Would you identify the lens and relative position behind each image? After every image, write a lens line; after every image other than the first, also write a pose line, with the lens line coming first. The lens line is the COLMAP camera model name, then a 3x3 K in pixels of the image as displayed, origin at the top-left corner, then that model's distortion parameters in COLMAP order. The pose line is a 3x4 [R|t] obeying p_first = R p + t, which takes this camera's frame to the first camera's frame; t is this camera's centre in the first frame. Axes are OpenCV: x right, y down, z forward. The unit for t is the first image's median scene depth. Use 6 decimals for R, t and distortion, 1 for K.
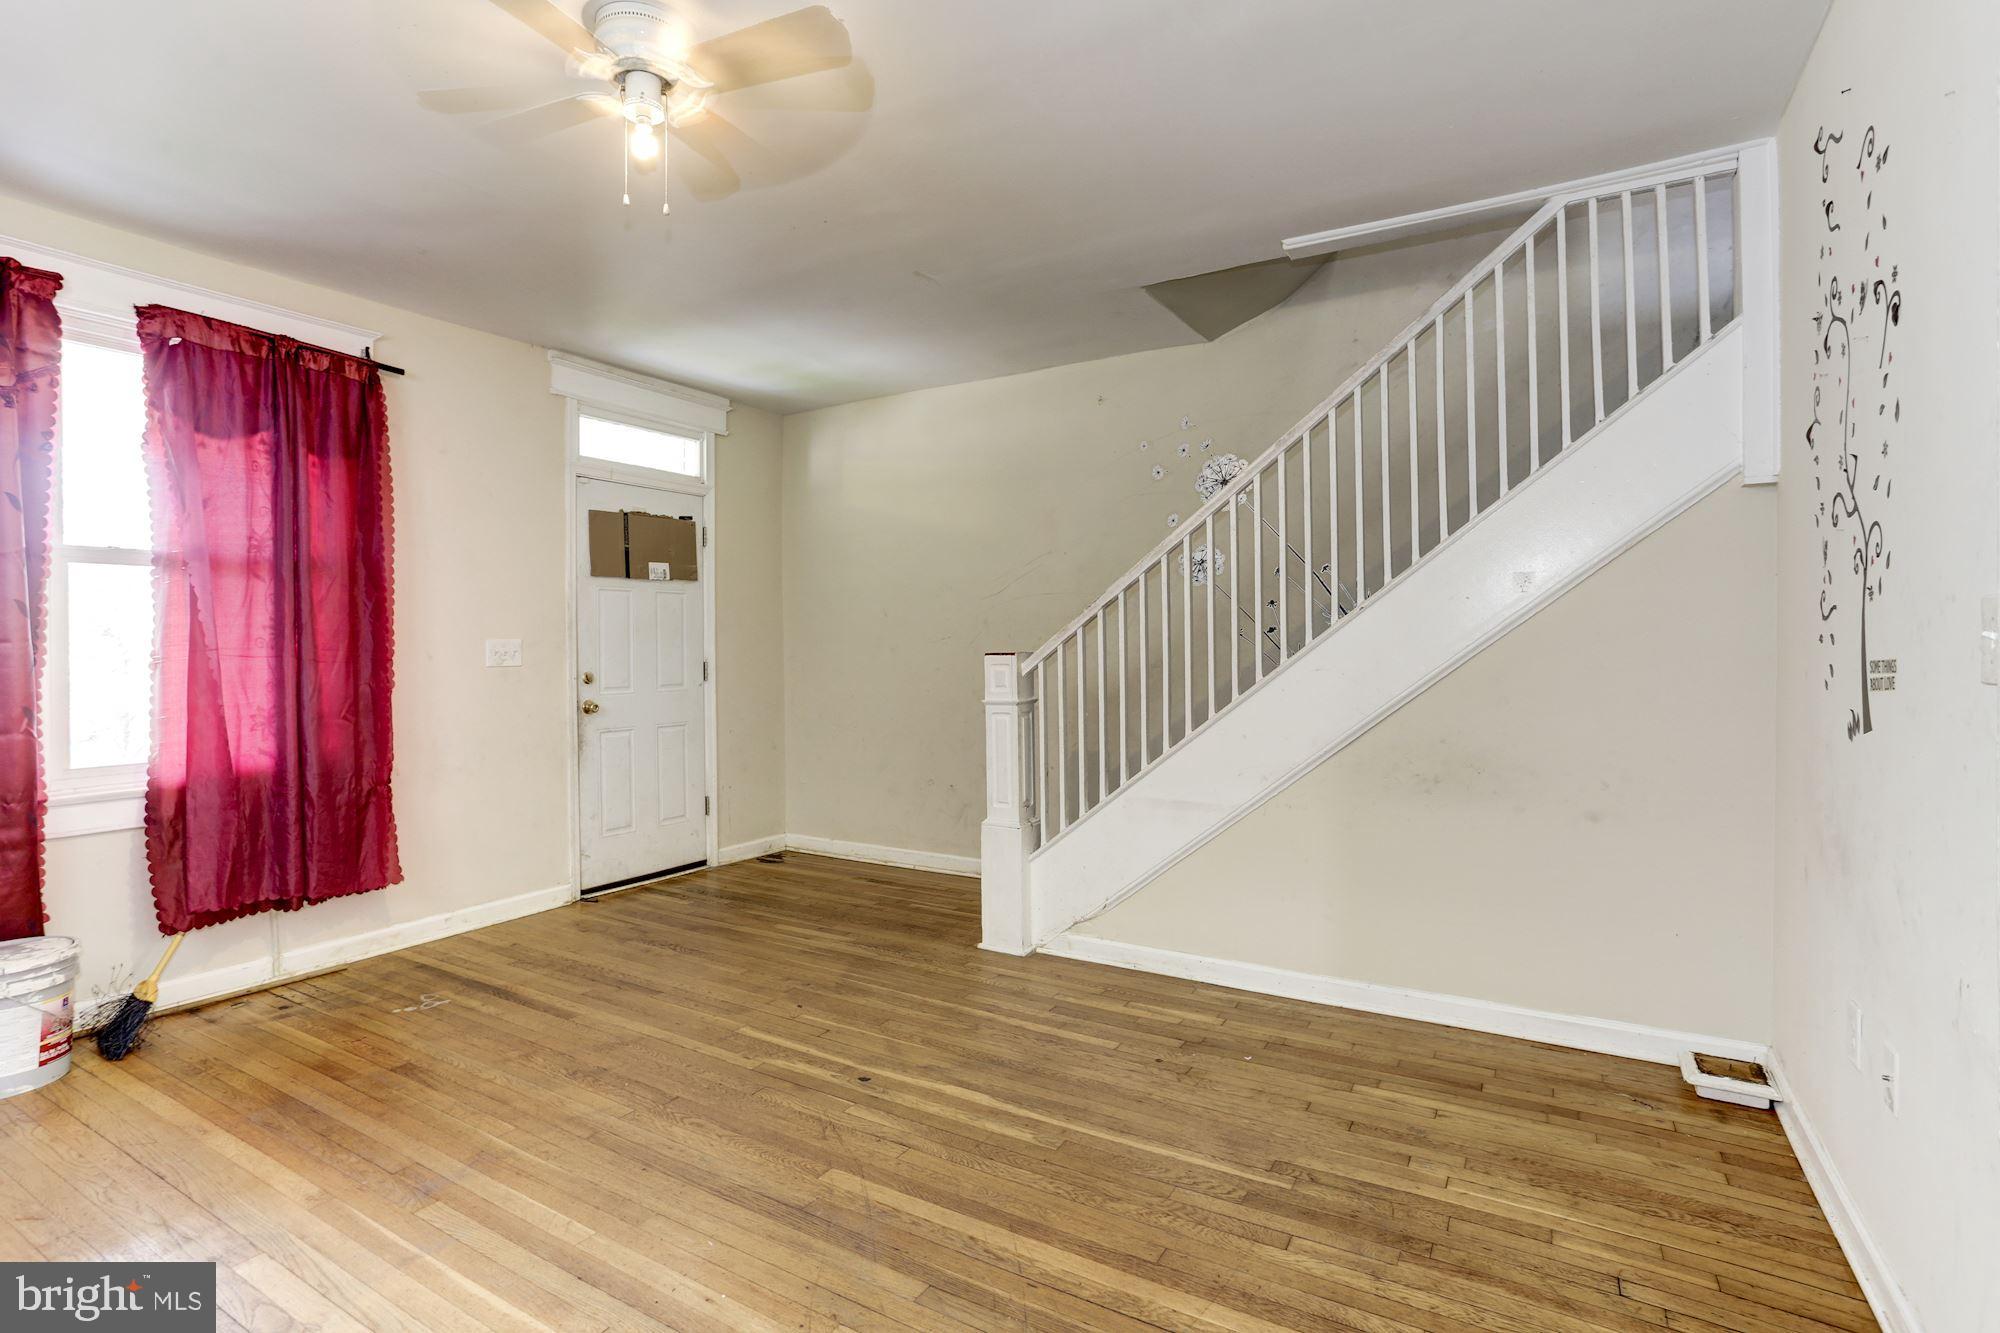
lens RADIAL K [[968.2, 0, 991.9], [0, 968.2, 663.5], [0, 0, 1]] dist [-0.026713, 0.009657]
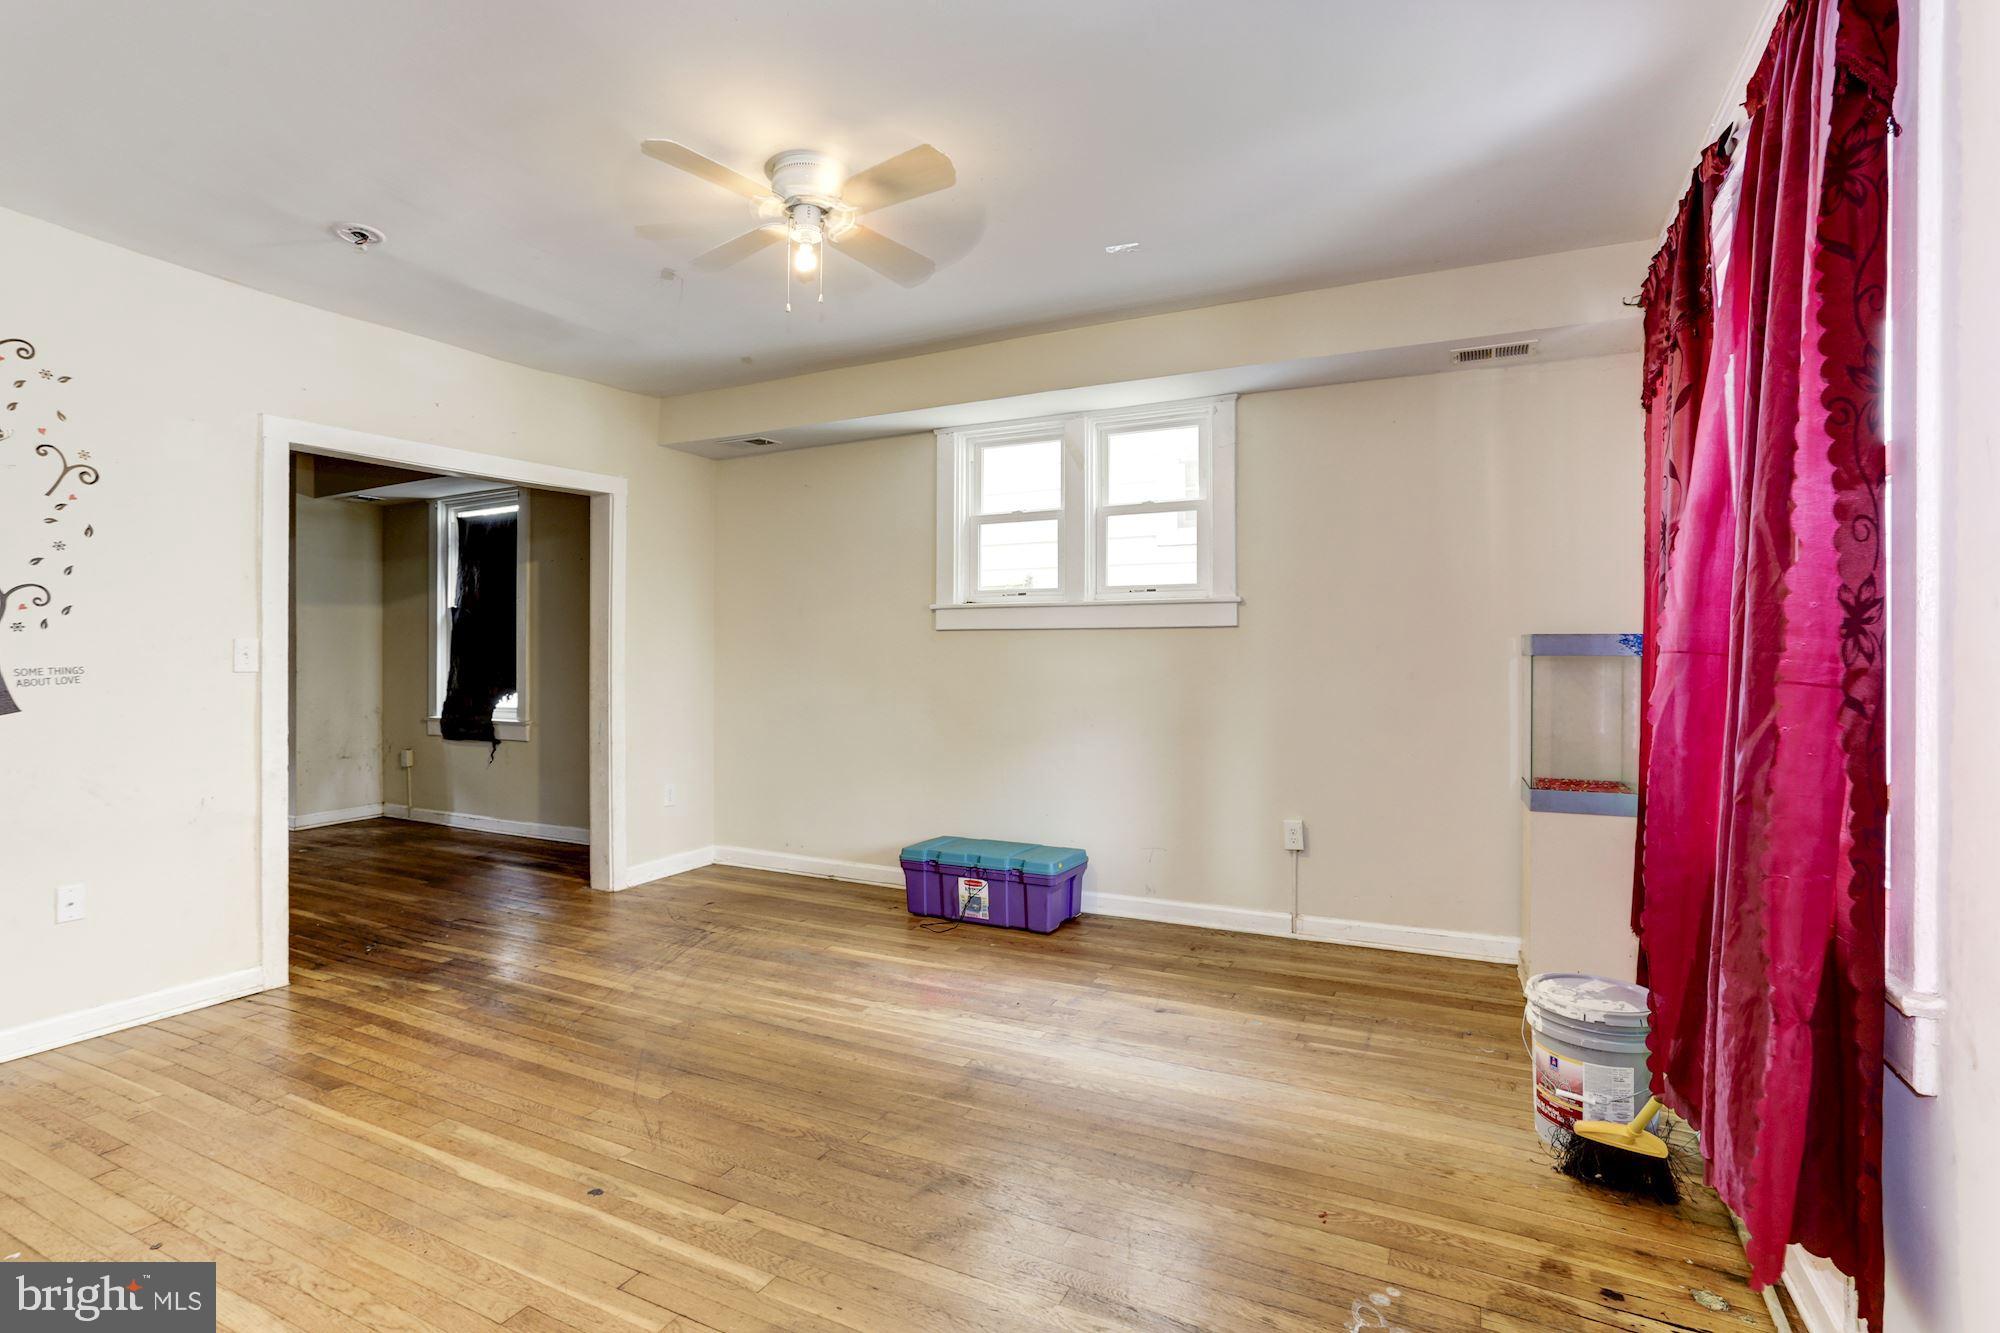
lens RADIAL K [[968.2, 0, 986.9], [0, 968.2, 664.7], [0, 0, 1]] dist [-0.026713, 0.009657]
pose [[-0.998042, 0.010896, -0.061590, -0.440392], [0.008847, 0.999401, 0.033444, -0.035446], [0.061918, 0.032834, -0.997541, 1.919489]]
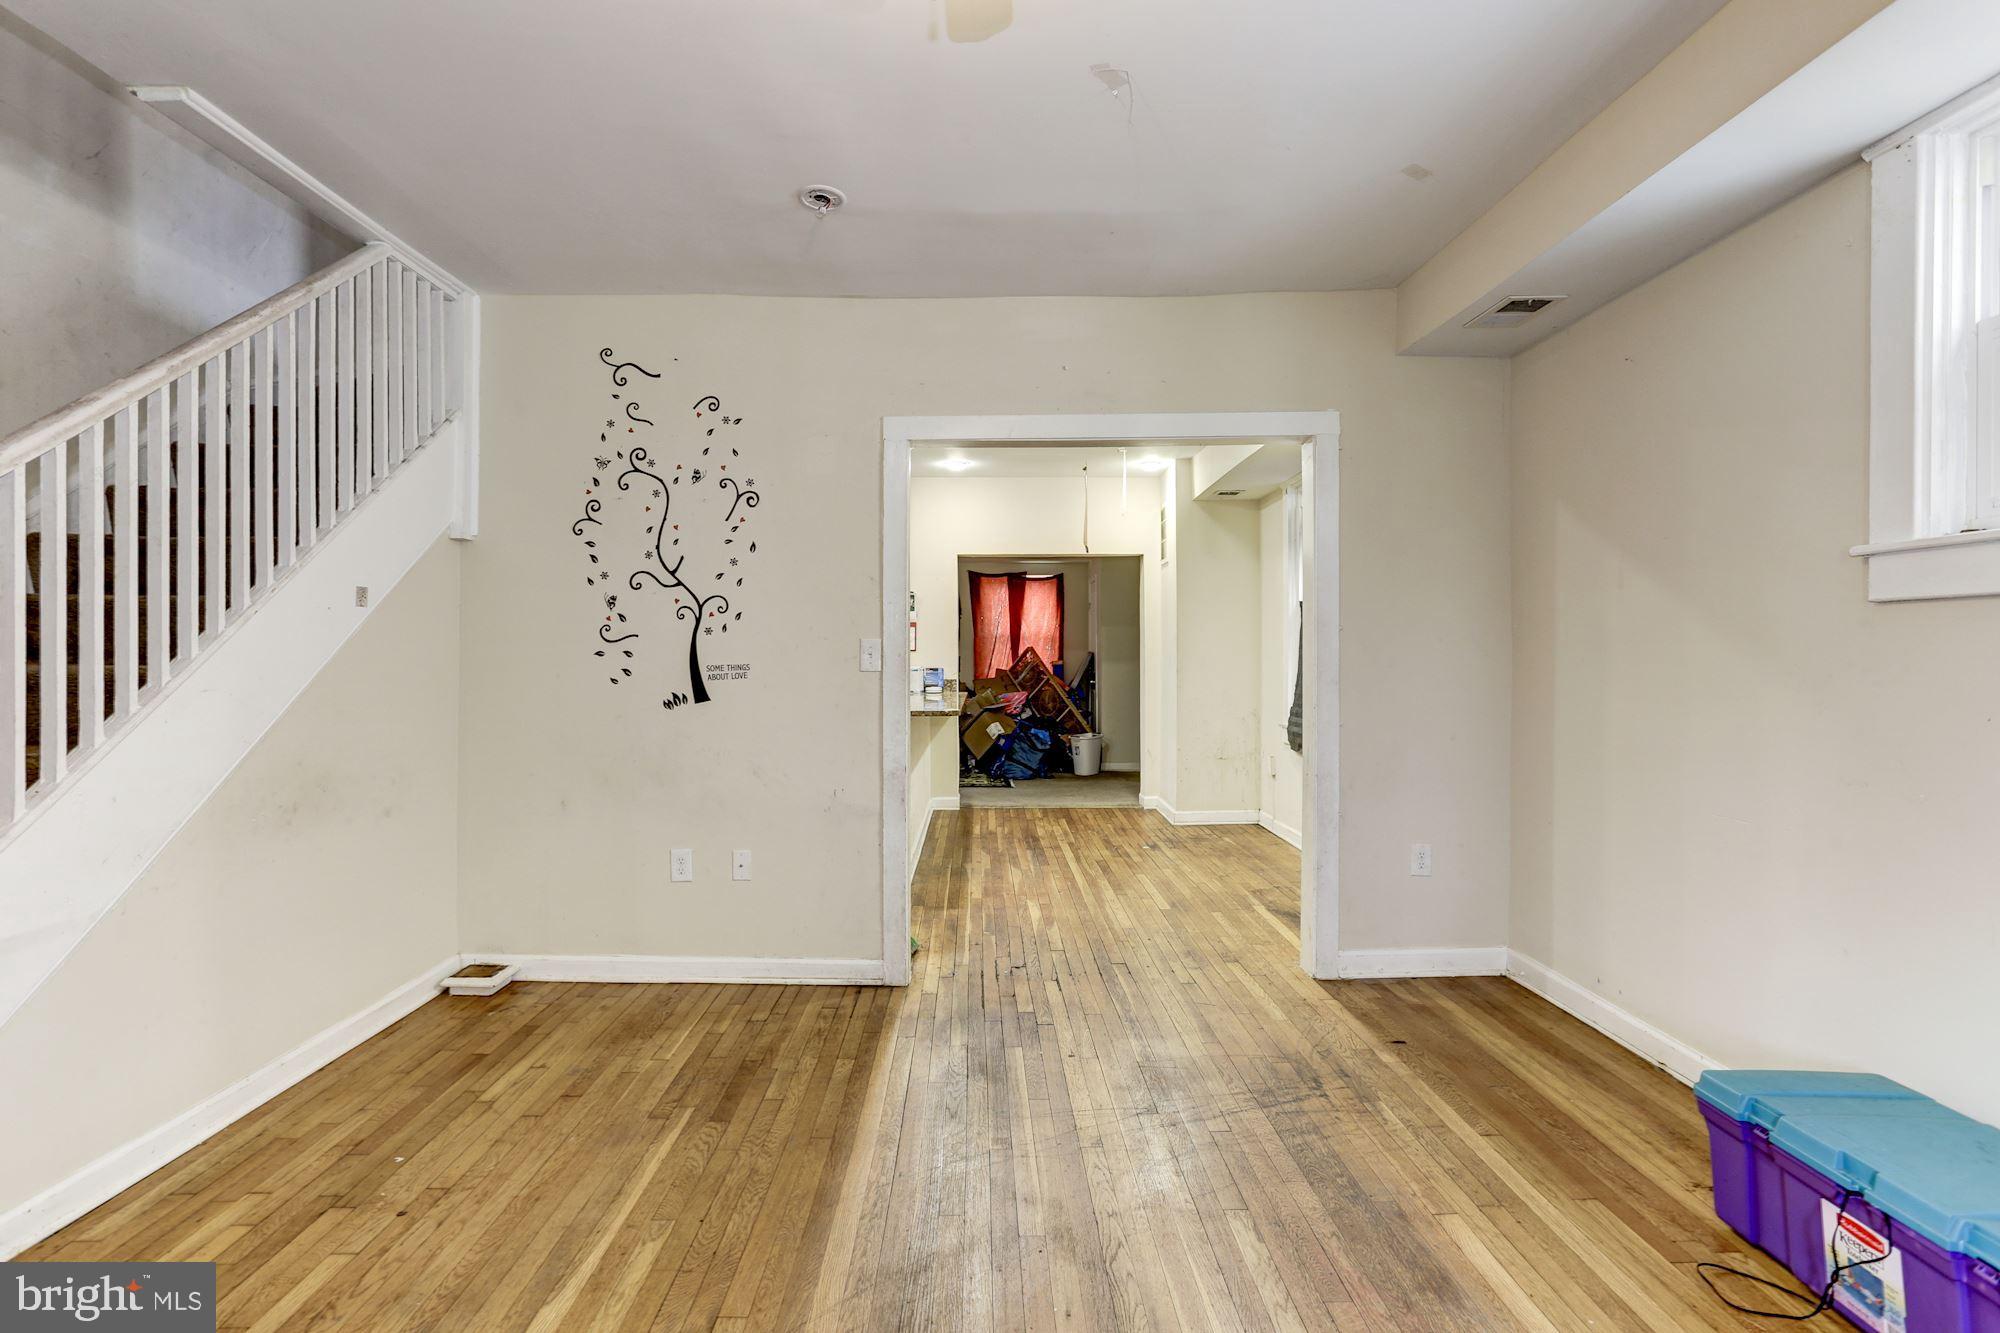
lens RADIAL K [[968.2, 0, 981.5], [0, 968.2, 654.9], [0, 0, 1]] dist [-0.026713, 0.009657]
pose [[-0.515823, 0.008601, 0.856652, -0.770537], [0.021002, 0.999776, 0.002608, -0.012900], [-0.856438, 0.019337, -0.515888, 1.100442]]
